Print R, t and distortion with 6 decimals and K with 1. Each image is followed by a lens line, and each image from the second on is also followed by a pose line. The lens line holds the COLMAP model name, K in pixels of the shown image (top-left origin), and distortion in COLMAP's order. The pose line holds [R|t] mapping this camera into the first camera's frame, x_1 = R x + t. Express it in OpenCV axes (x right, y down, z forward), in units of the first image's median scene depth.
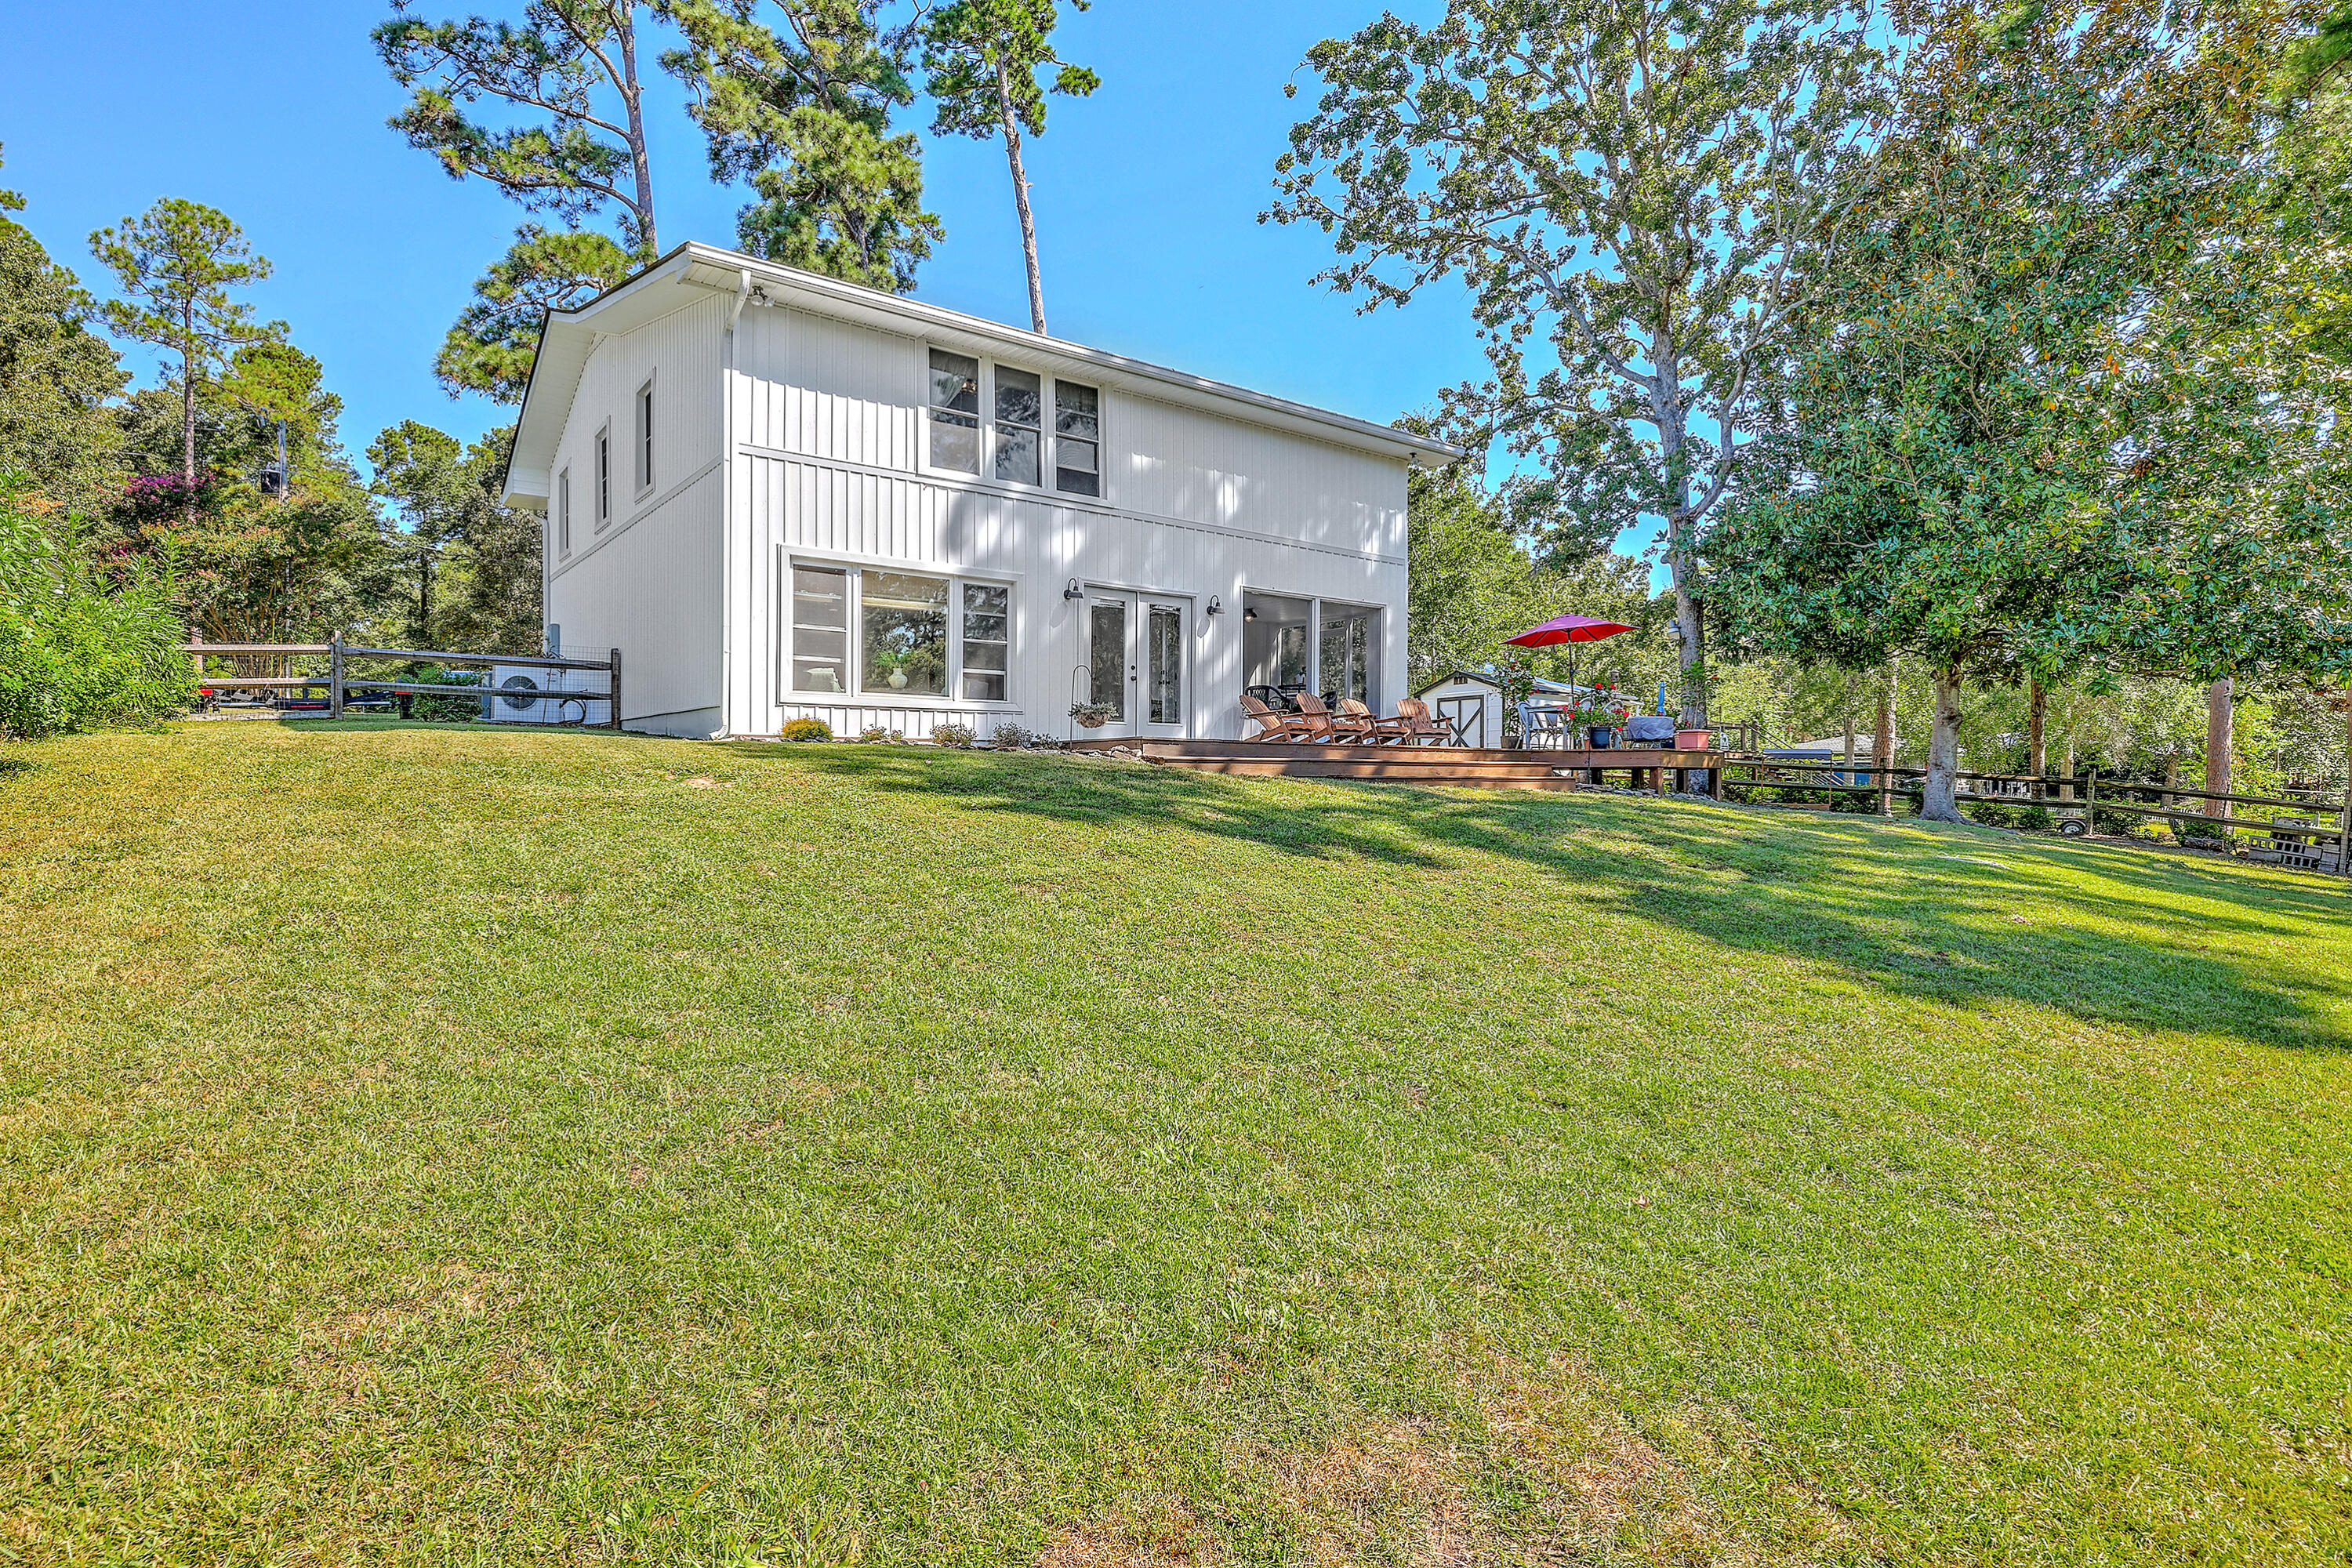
lens RADIAL K [[1203.2, 0, 1186.5], [0, 1203.2, 777.9], [0, 0, 1]] dist [-0.000464, 0.000307]
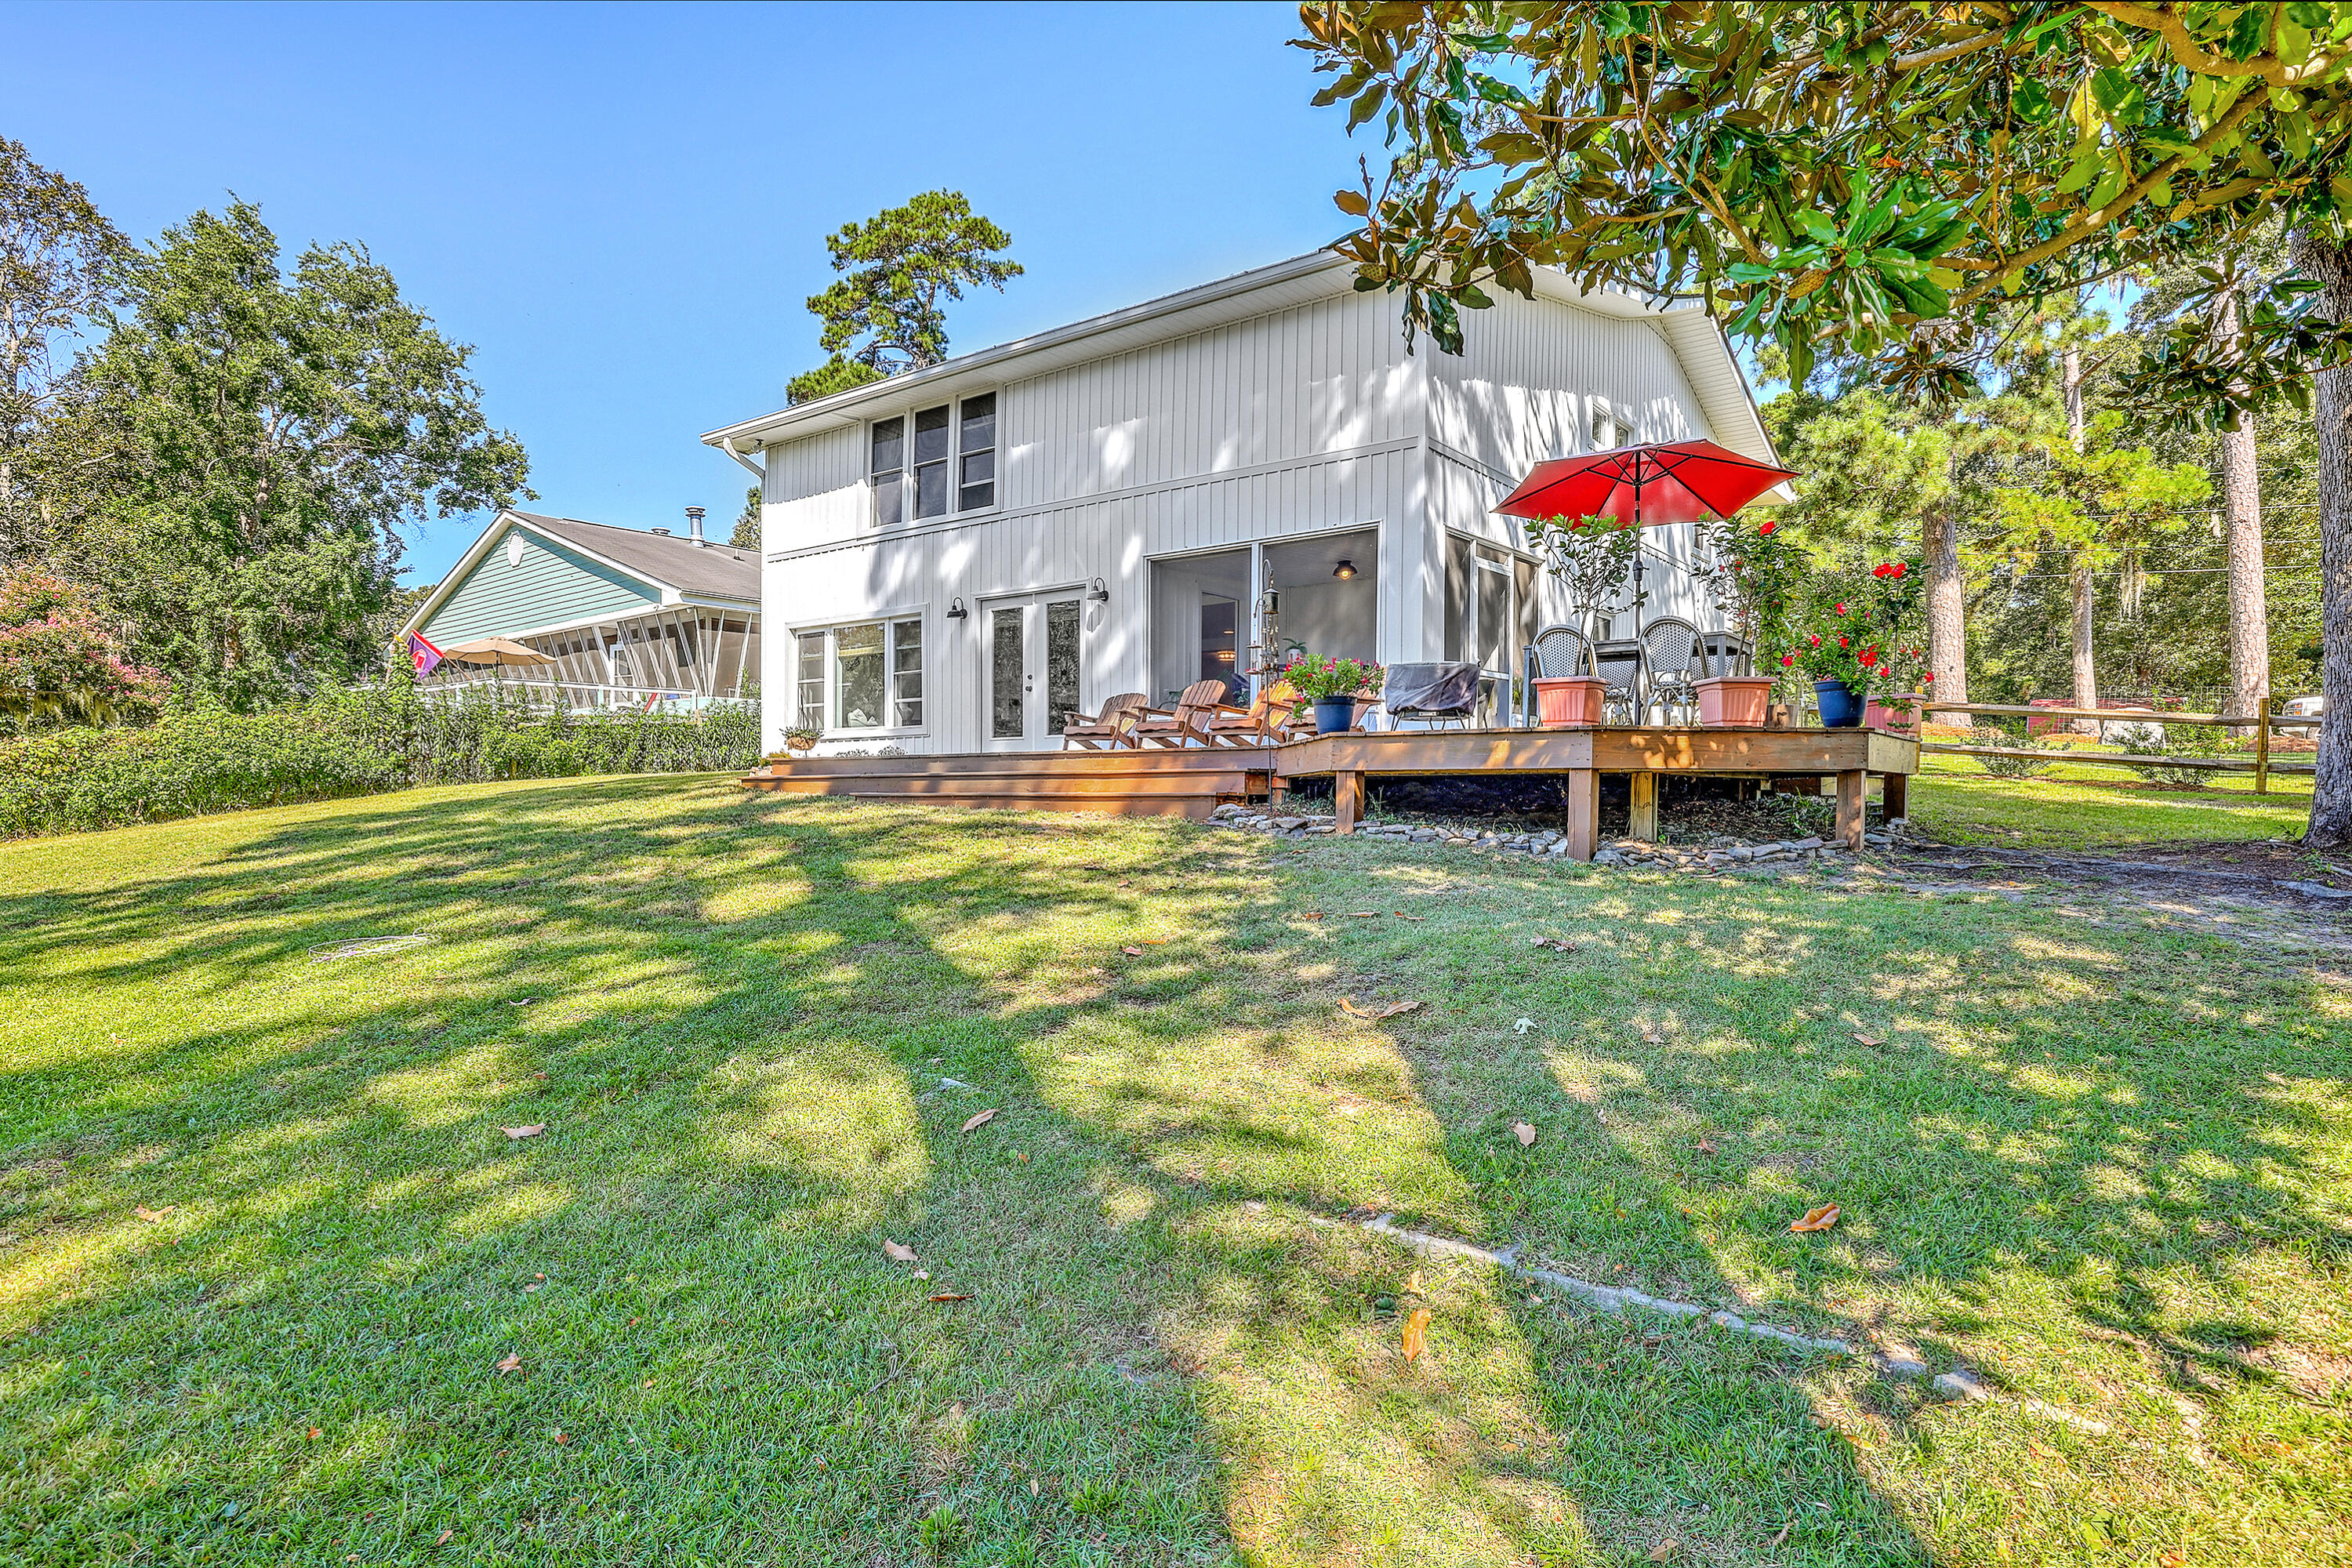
lens RADIAL K [[1260.3, 0, 1122.6], [0, 1260.3, 799.7], [0, 0, 1]] dist [0.024639, 0.000223]
pose [[0.241944, 0.000074, -0.970290, 0.961599], [0.000873, 1.000000, 0.000294, 0.002373], [0.970290, -0.000918, 0.241944, 0.883878]]
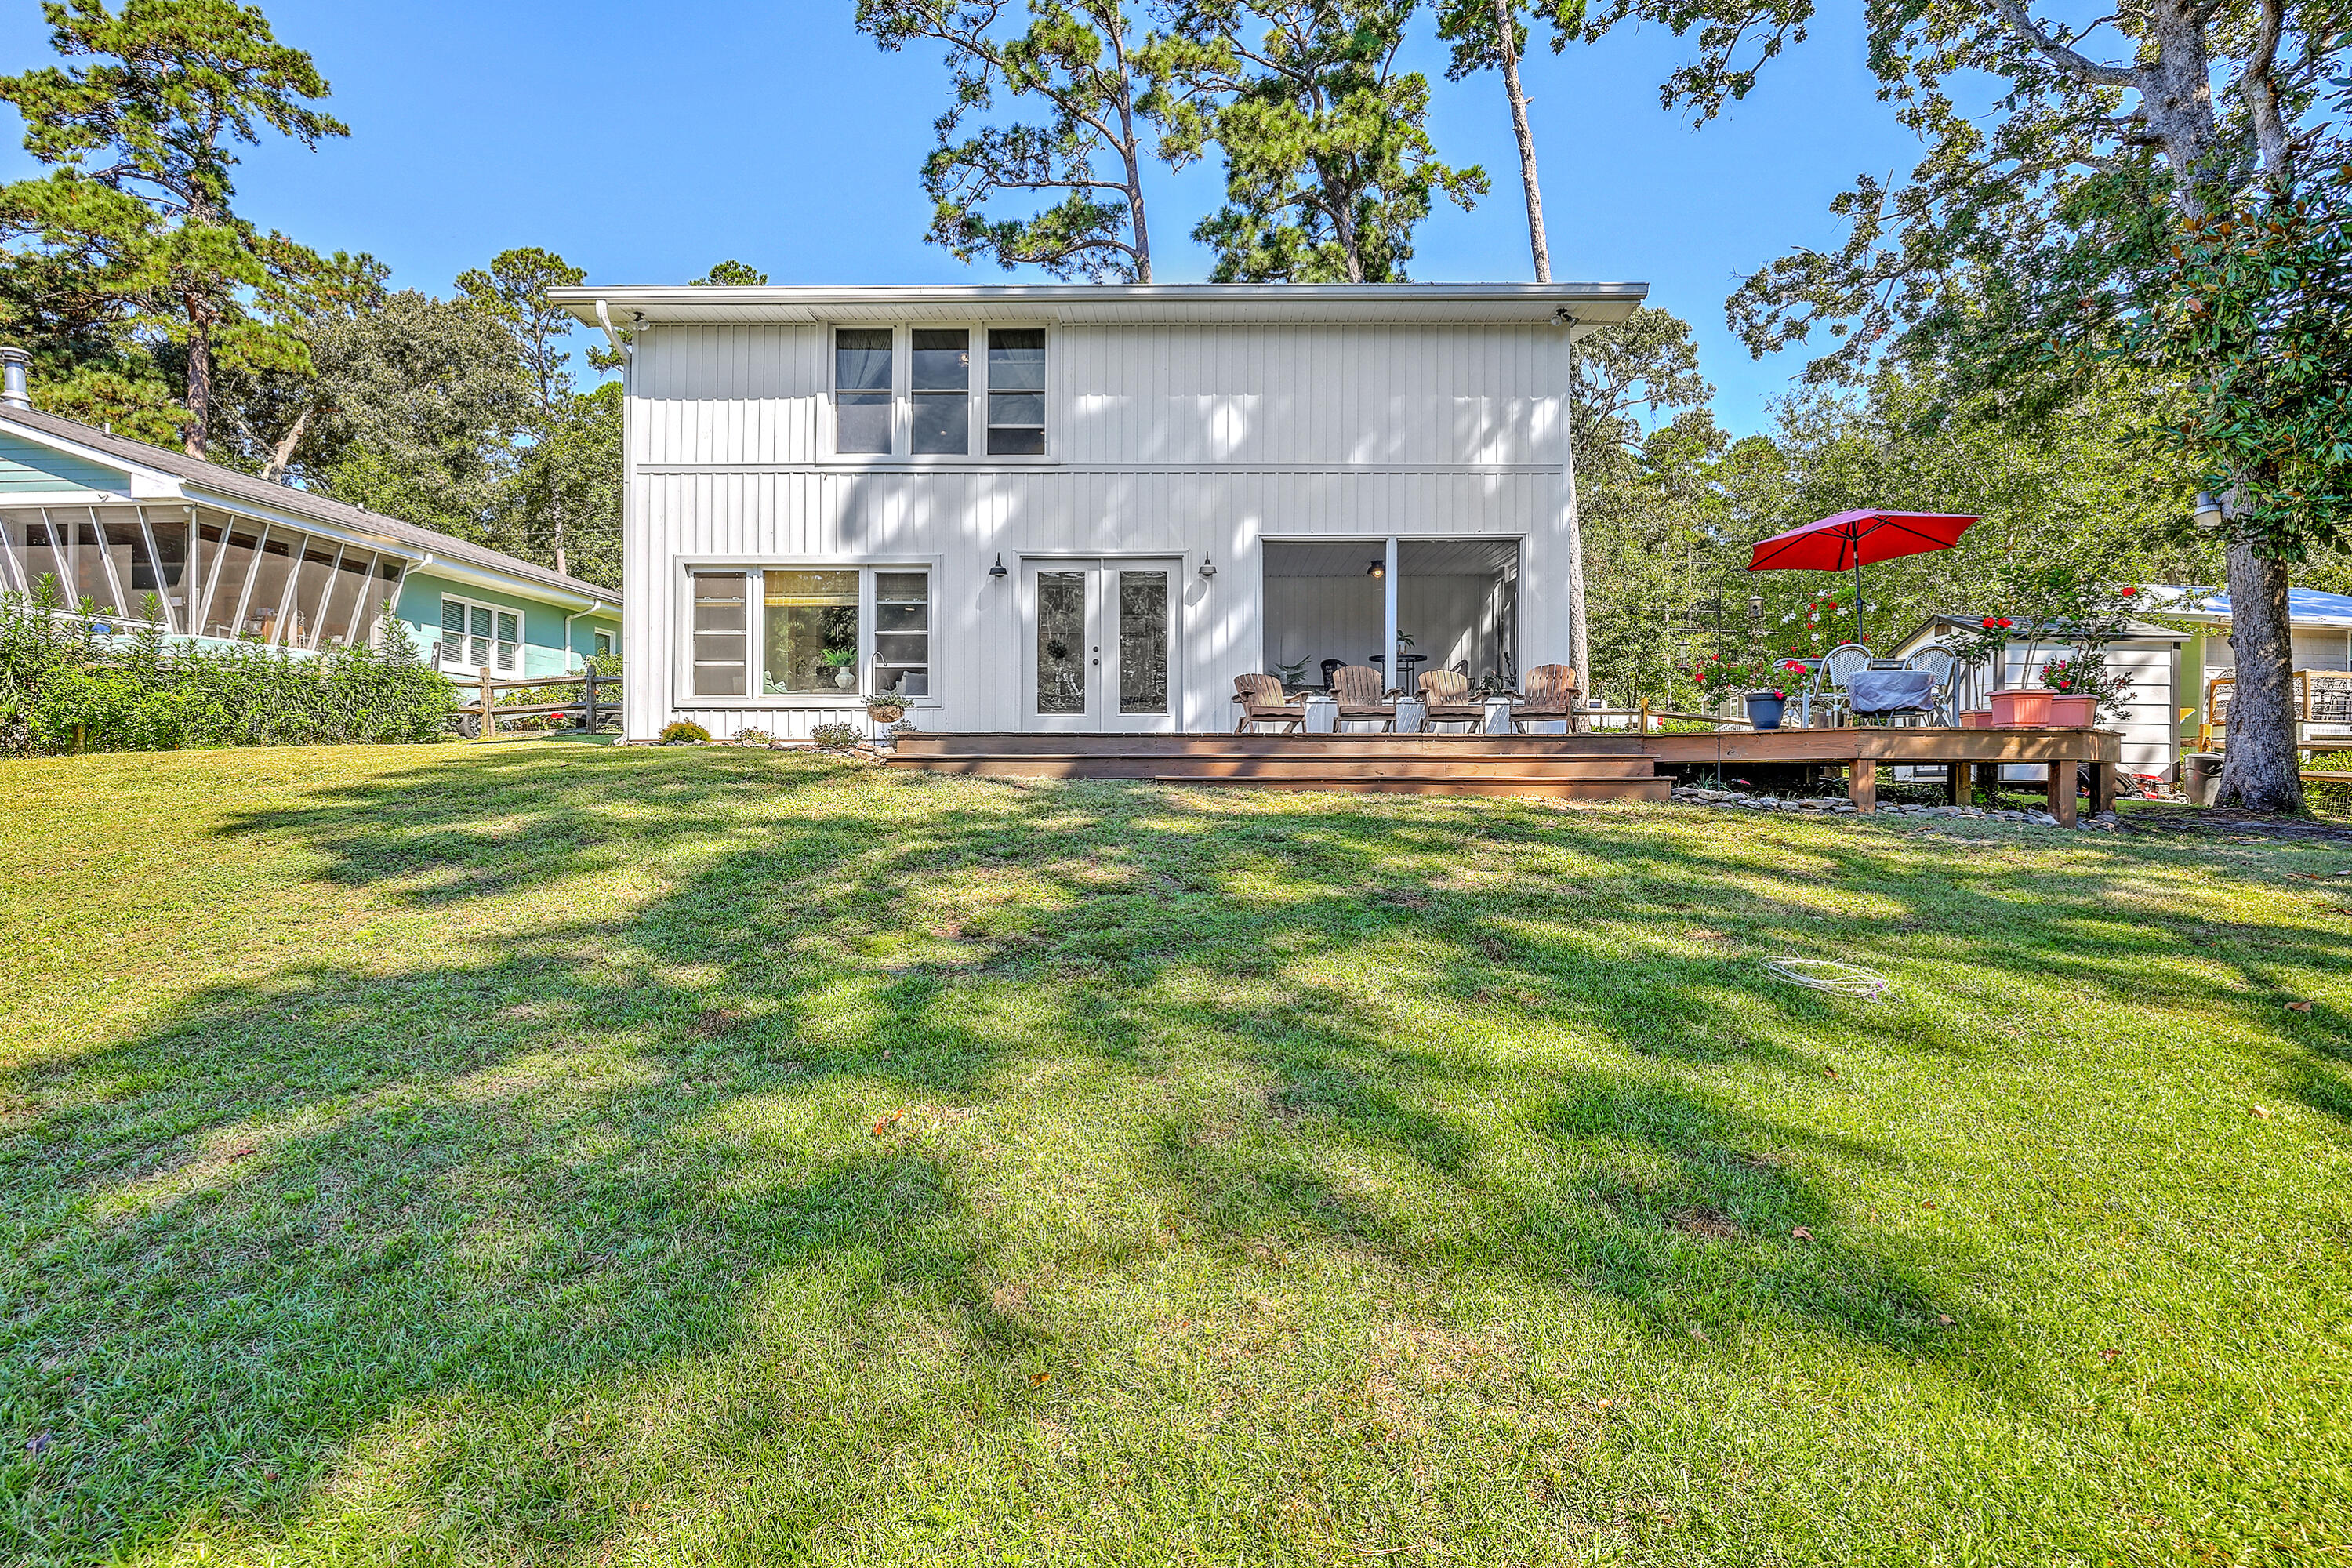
lens RADIAL K [[1203.2, 0, 1179.2], [0, 1203.2, 781.6], [0, 0, 1]] dist [-0.000464, 0.000307]
pose [[0.777559, 0.000710, -0.628809, 0.563473], [0.001601, 0.999994, 0.003109, -0.001072], [0.628808, -0.003424, 0.777553, 0.402773]]
